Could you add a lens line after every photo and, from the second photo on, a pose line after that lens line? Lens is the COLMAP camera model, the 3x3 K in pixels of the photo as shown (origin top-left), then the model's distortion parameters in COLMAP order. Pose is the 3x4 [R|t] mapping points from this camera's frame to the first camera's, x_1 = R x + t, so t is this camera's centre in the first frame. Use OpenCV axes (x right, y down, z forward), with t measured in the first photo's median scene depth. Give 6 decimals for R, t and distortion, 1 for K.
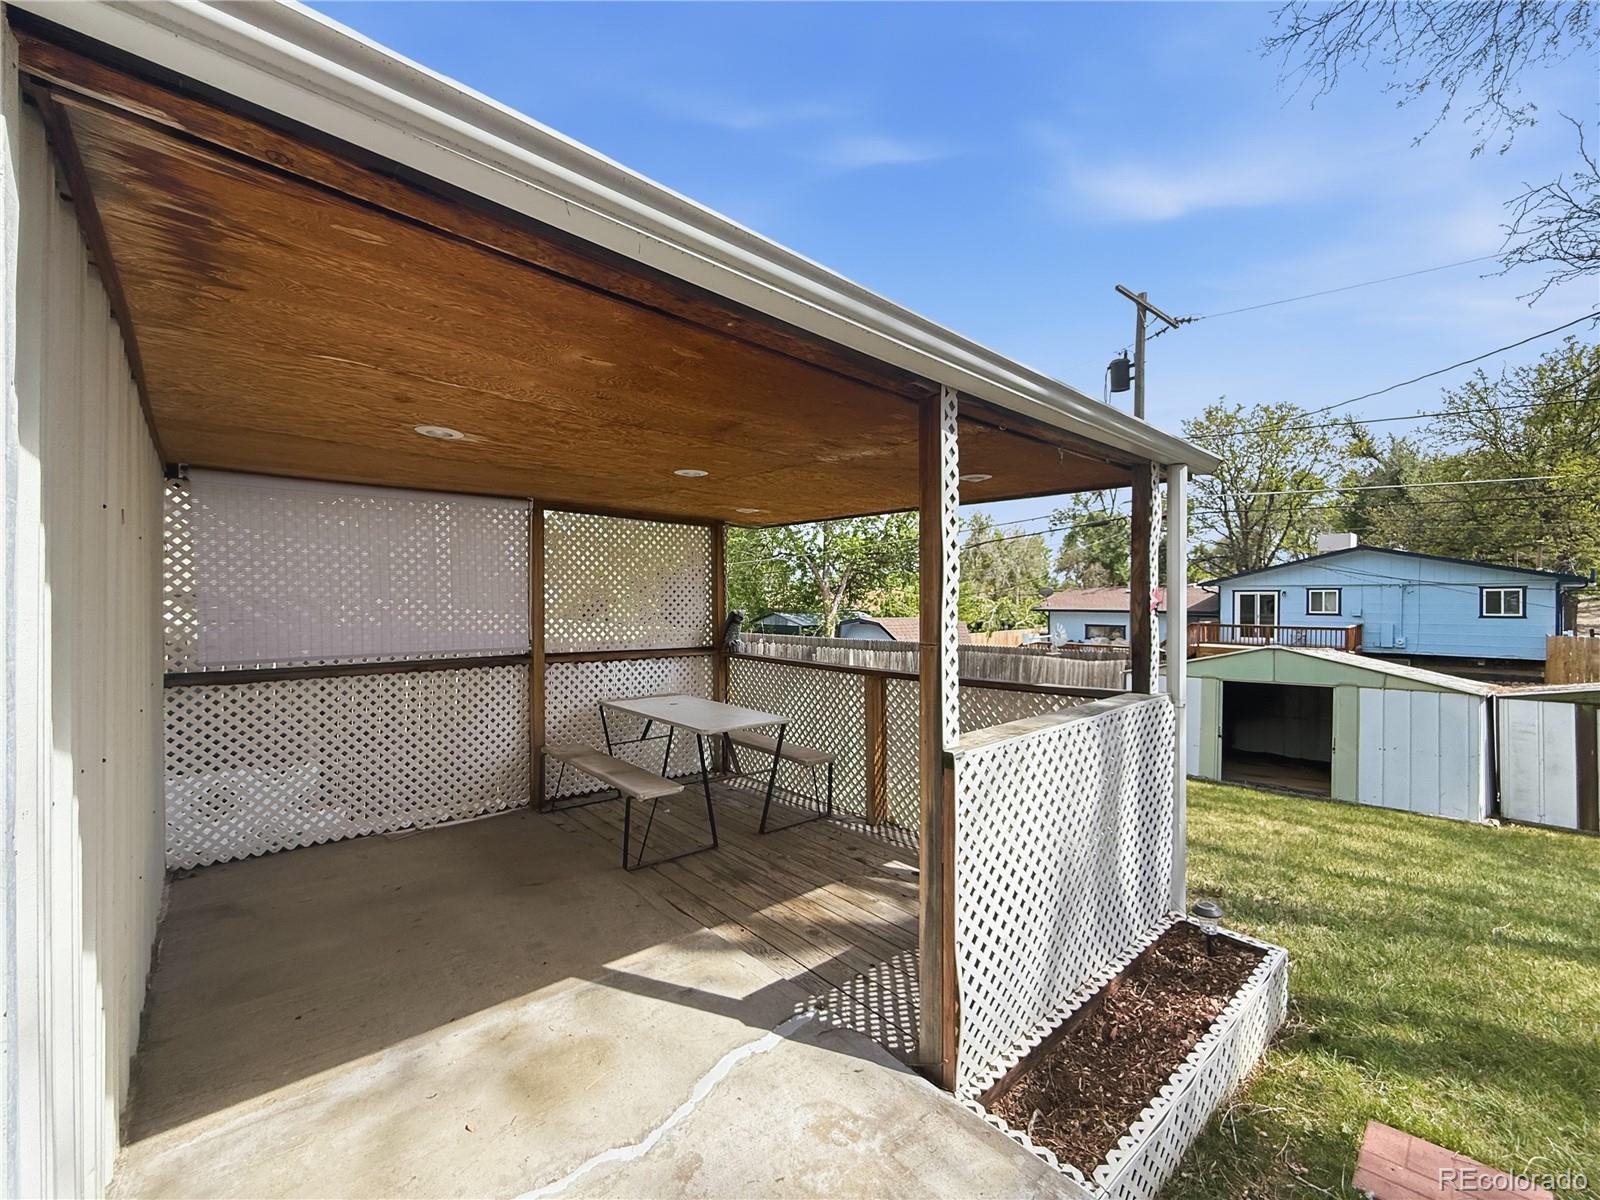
lens RADIAL K [[652.9, 0, 797.3], [0, 652.9, 604.9], [0, 0, 1]] dist [-0.000599, -0.000191]
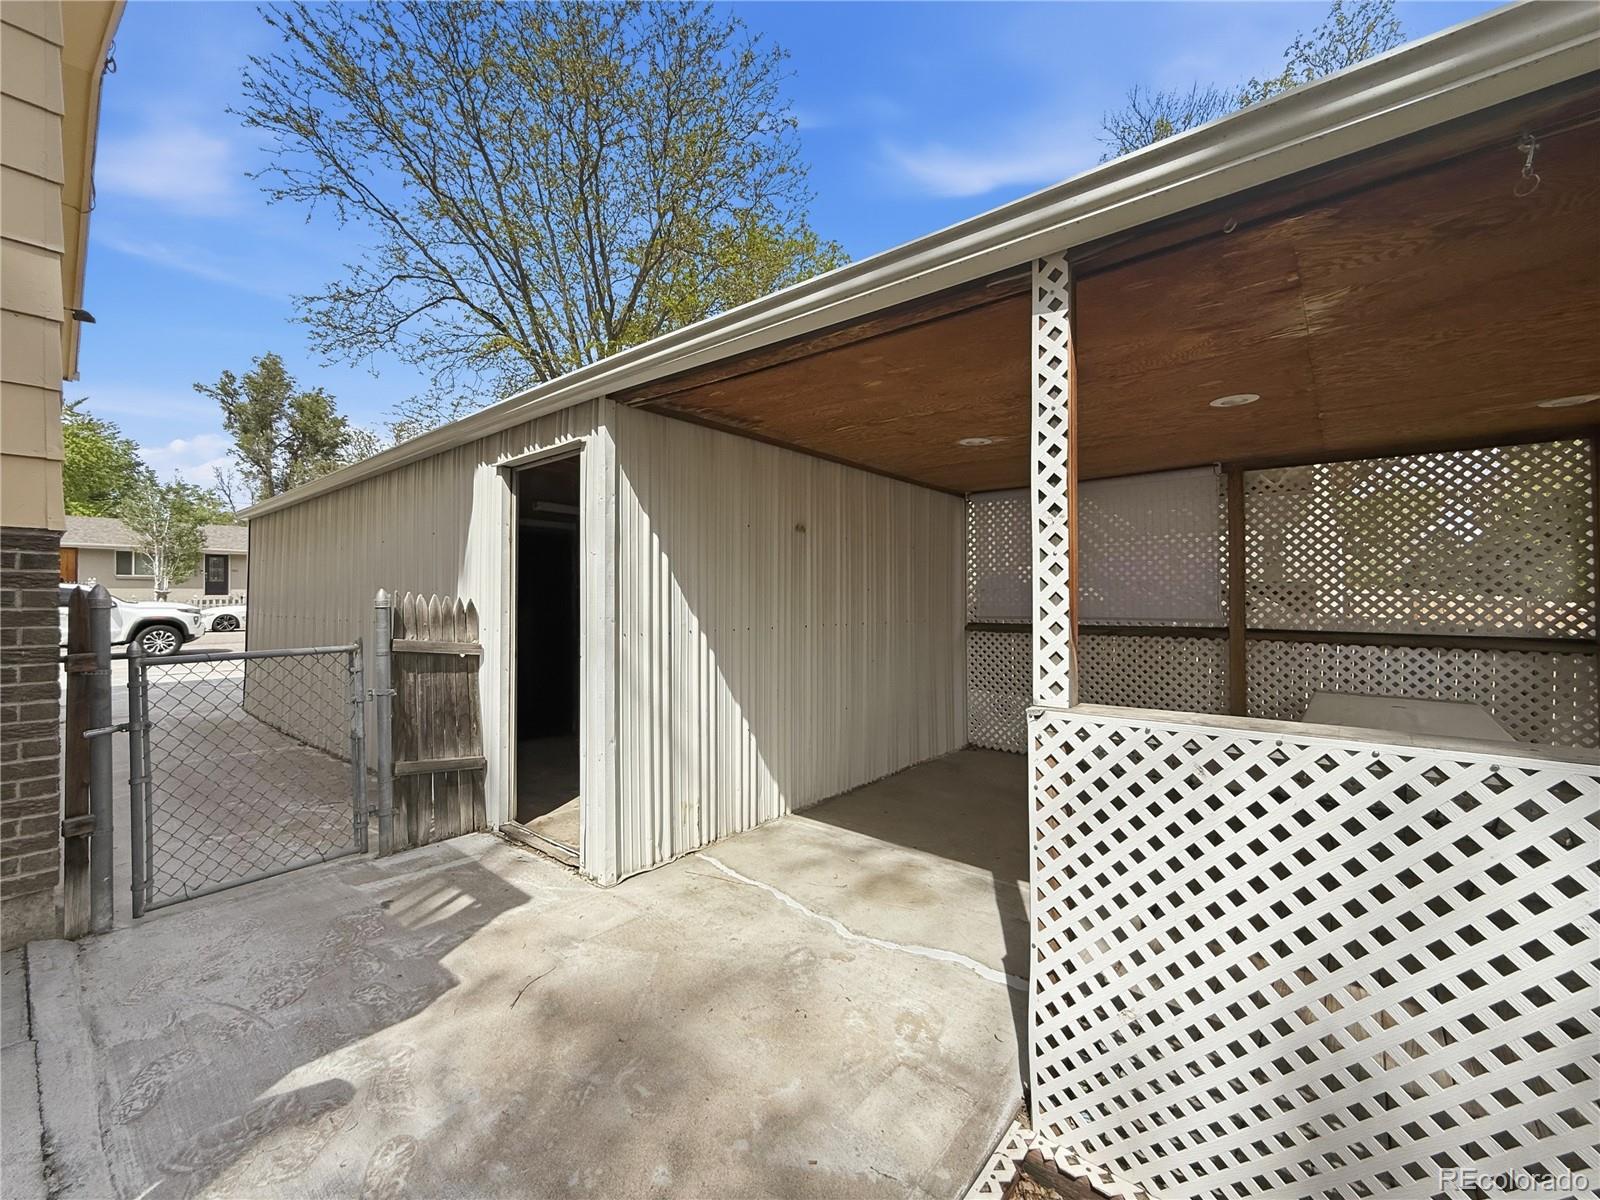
lens RADIAL K [[644.1, 0, 793.5], [0, 644.1, 596.5], [0, 0, 1]] dist [0.001052, -0.000212]
pose [[0.145318, -0.005359, -0.989370, 0.955339], [-0.005081, 0.999968, -0.006163, 0.090701], [0.989372, 0.005922, 0.145286, 0.569680]]
